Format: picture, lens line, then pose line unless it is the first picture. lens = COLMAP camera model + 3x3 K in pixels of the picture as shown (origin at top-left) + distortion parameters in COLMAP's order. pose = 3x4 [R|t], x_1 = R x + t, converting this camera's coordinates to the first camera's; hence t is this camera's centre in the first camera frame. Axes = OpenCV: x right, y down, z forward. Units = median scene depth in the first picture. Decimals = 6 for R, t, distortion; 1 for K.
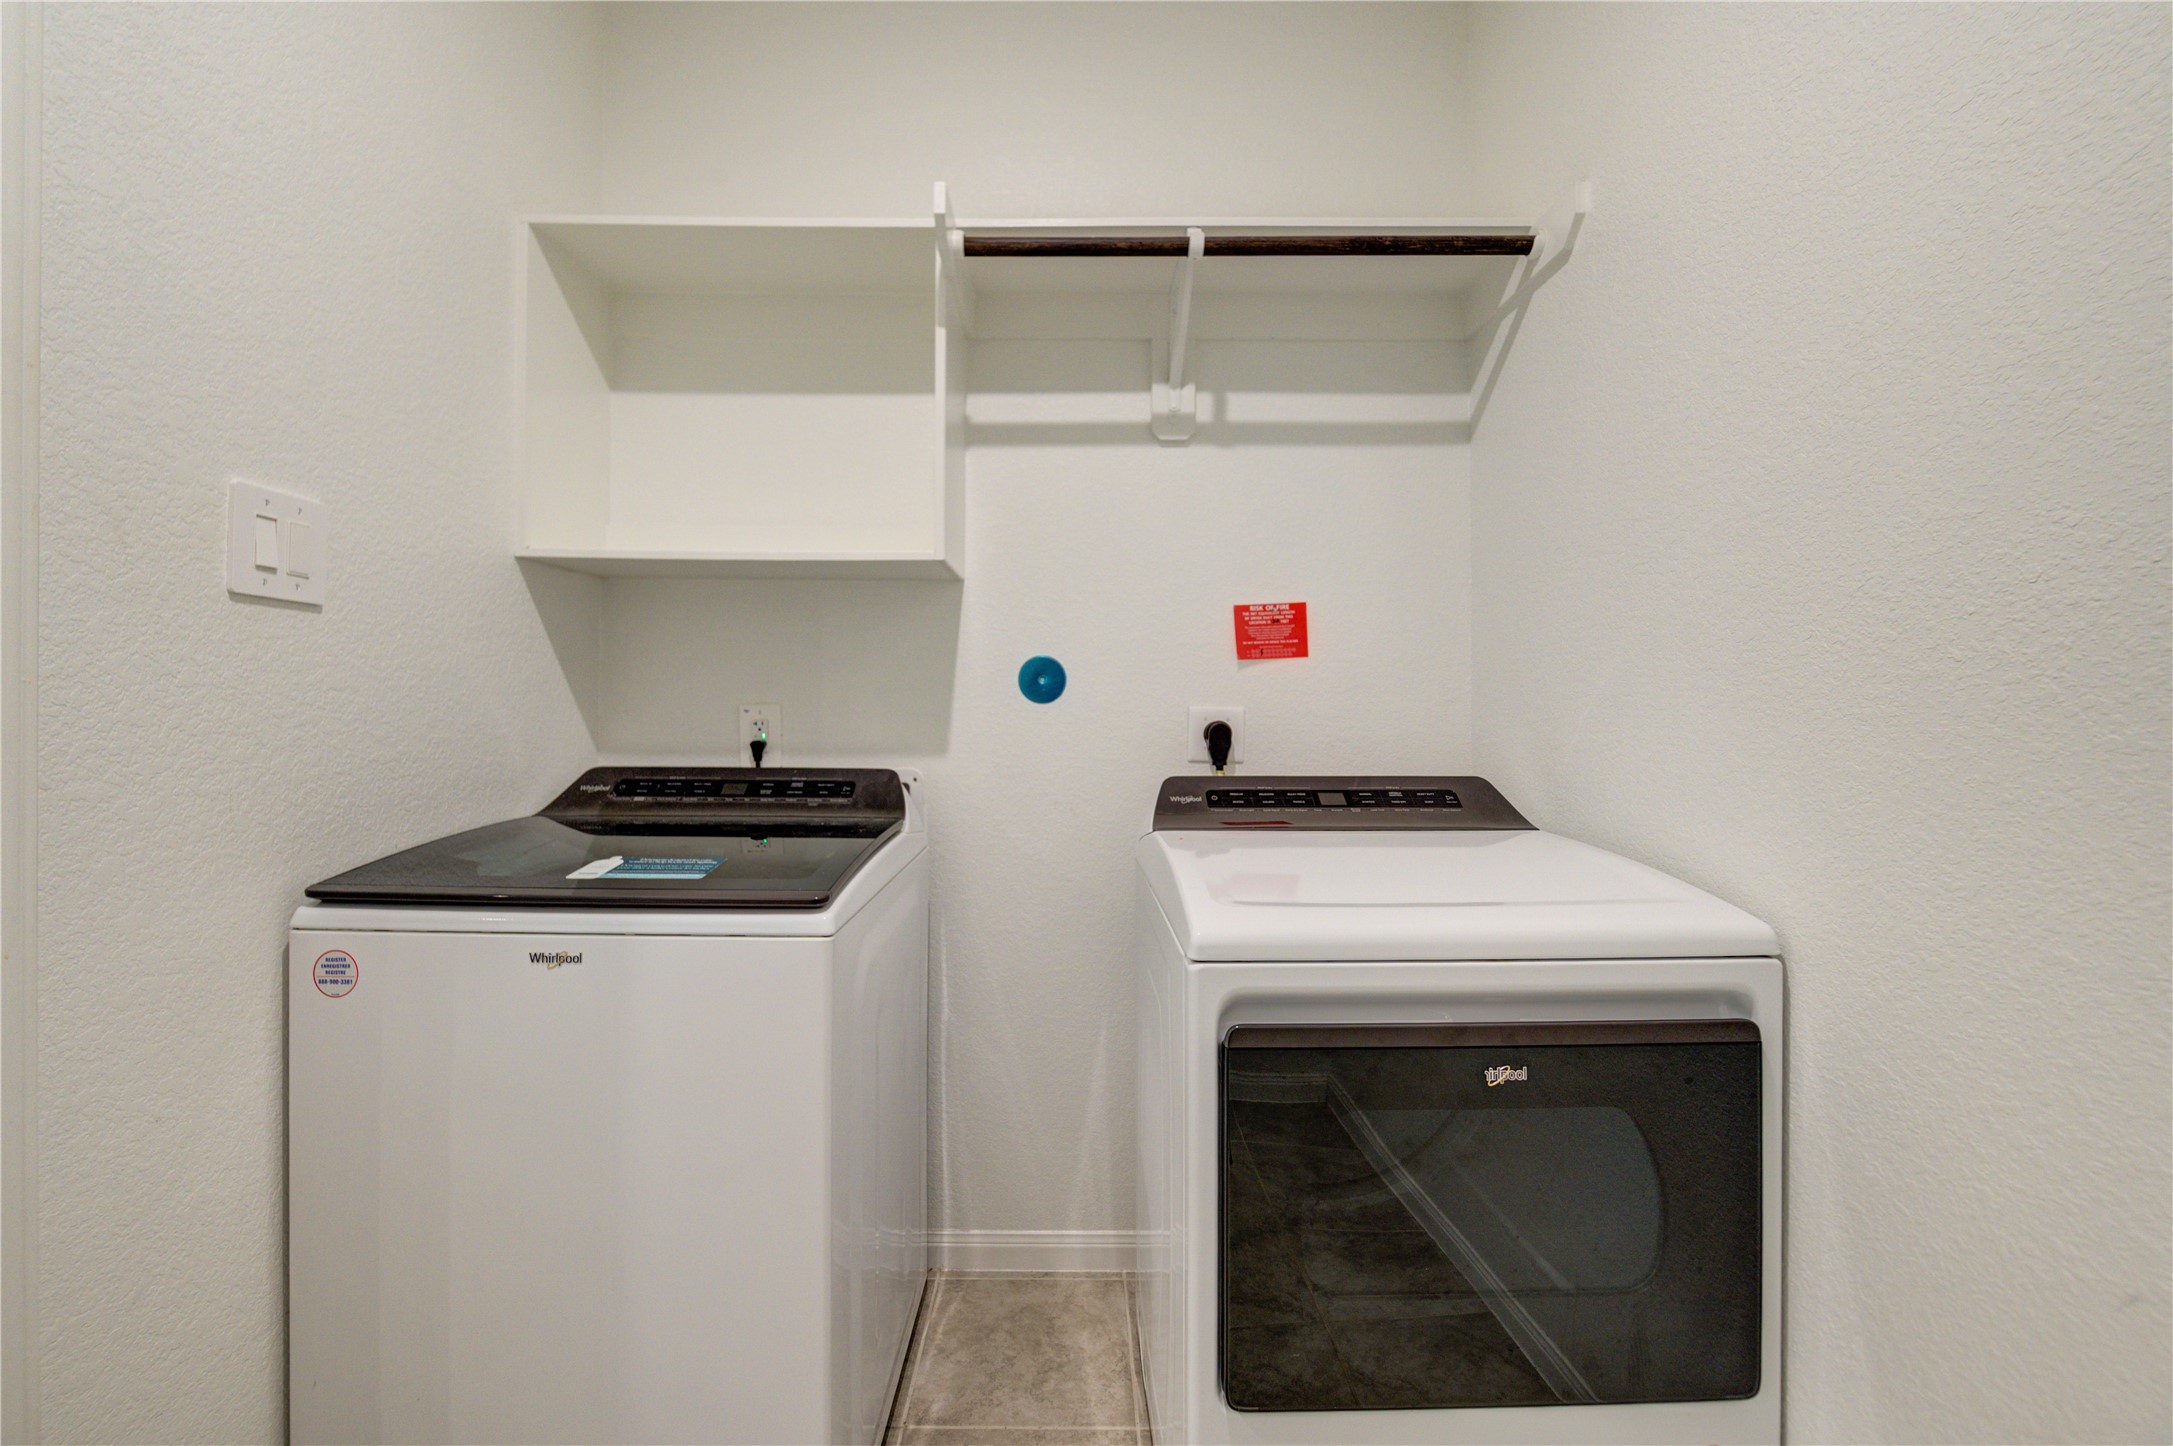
lens RADIAL K [[897.0, 0, 1082.8], [0, 897.0, 694.3], [0, 0, 1]] dist [-0.016208, -0.000617]
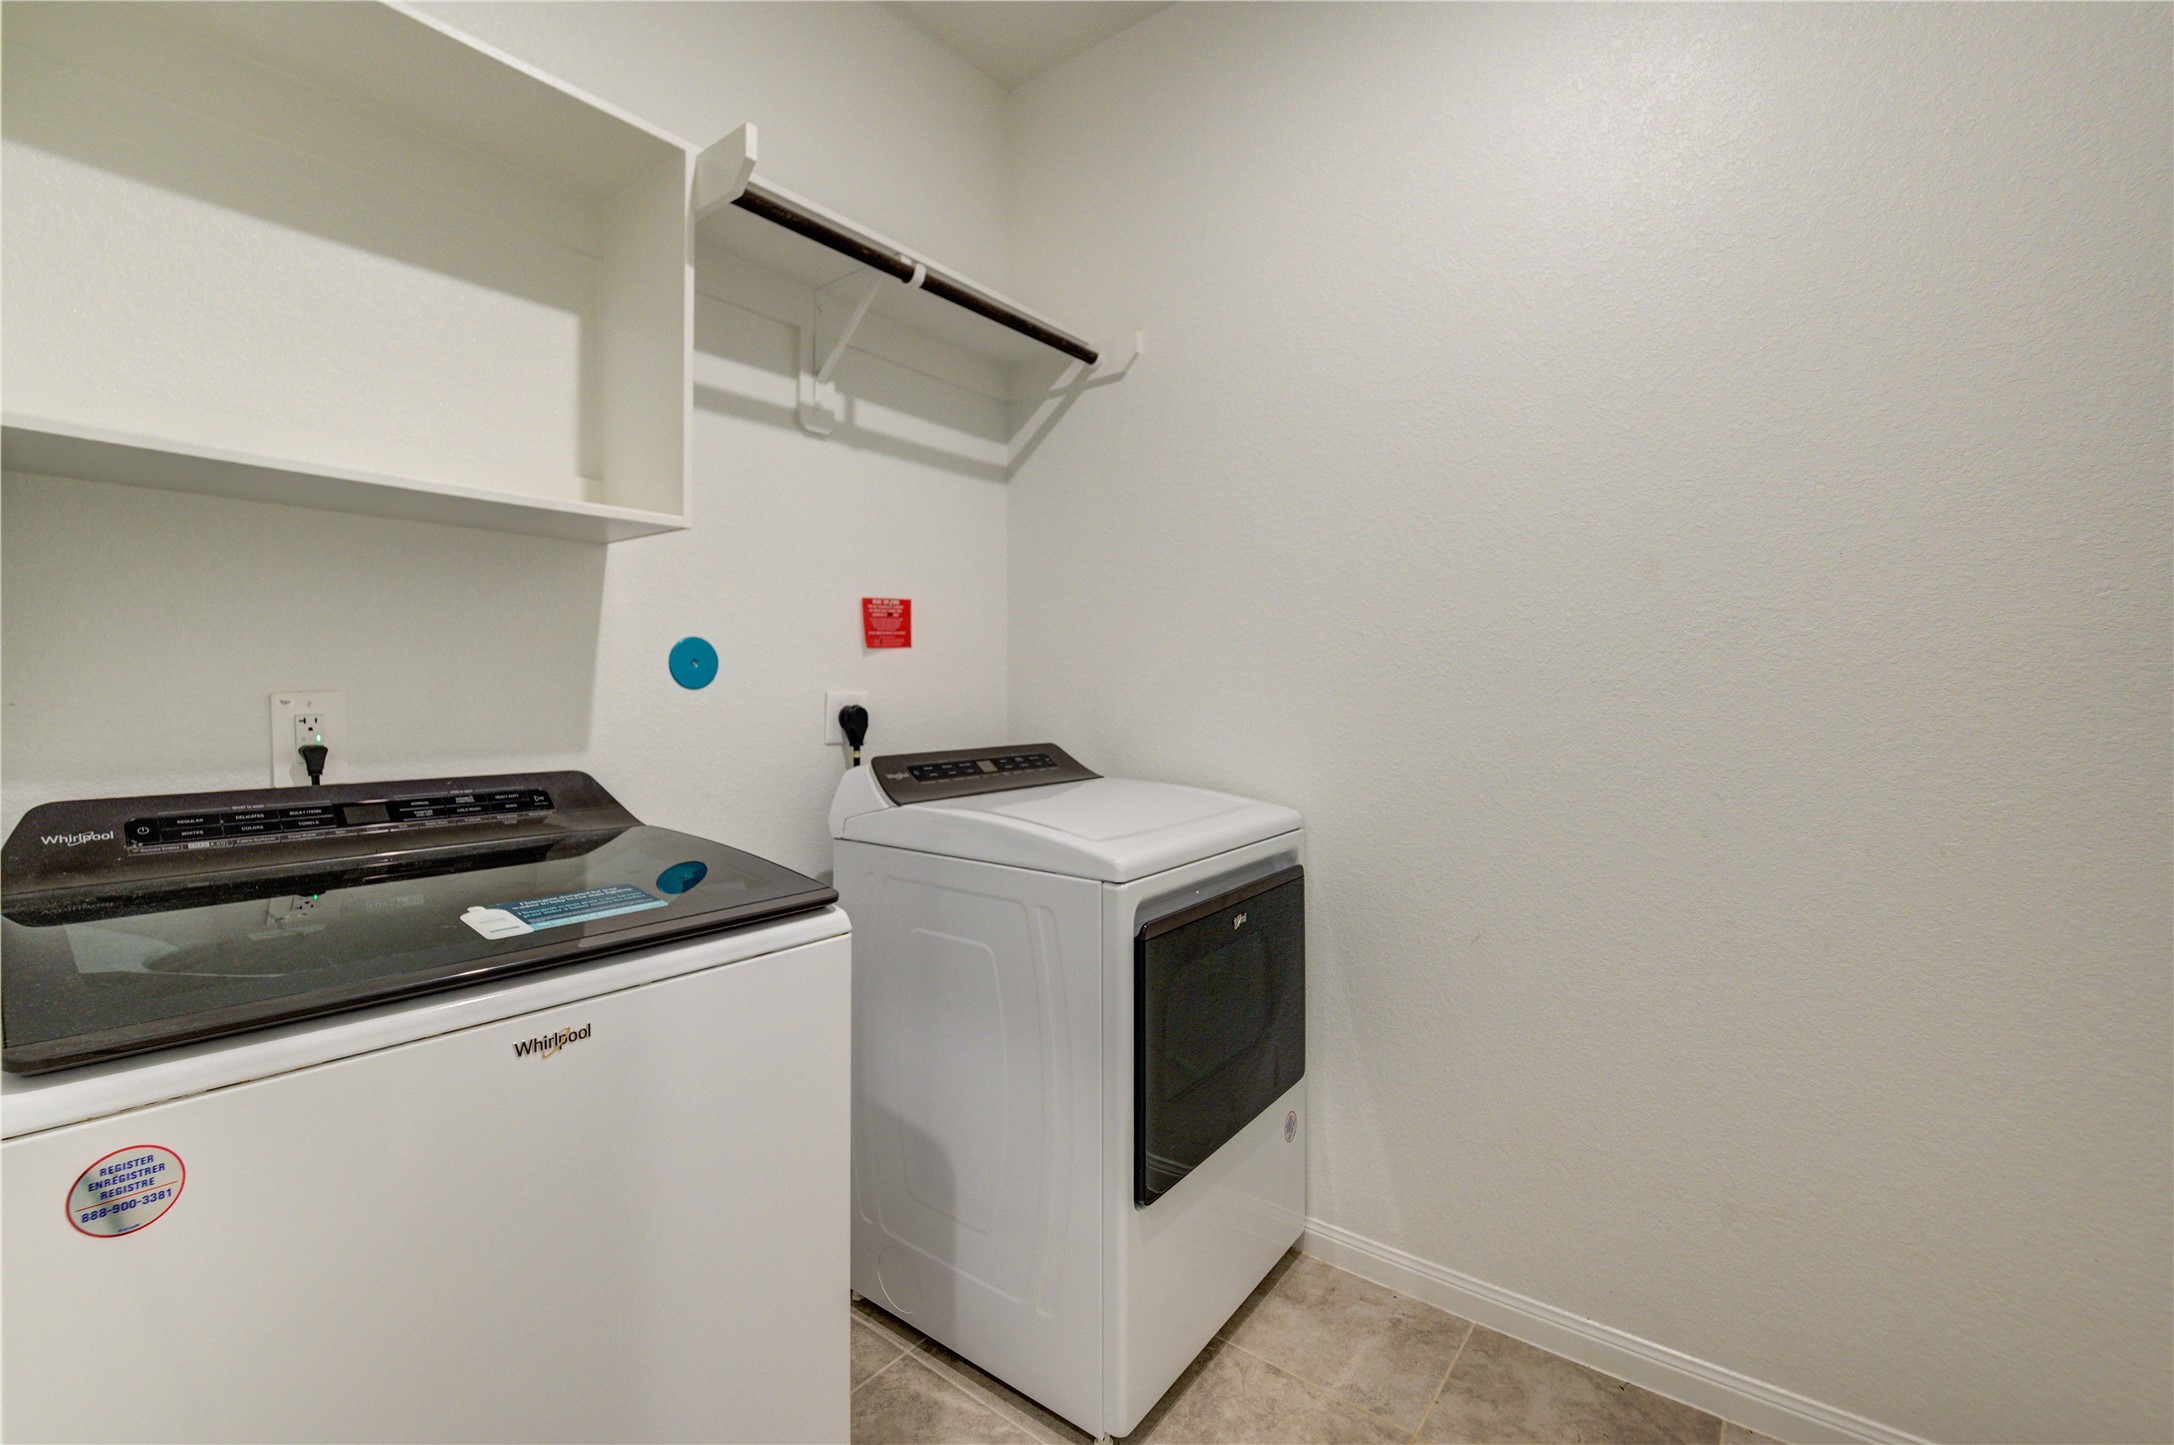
lens RADIAL K [[909.2, 0, 1085.1], [0, 909.2, 667.8], [0, 0, 1]] dist [0.016050, -0.019019]
pose [[0.614079, 0.014979, 0.789103, -0.538999], [-0.001916, 0.999845, -0.017489, 0.004014], [-0.789242, 0.009228, 0.614012, 0.120345]]
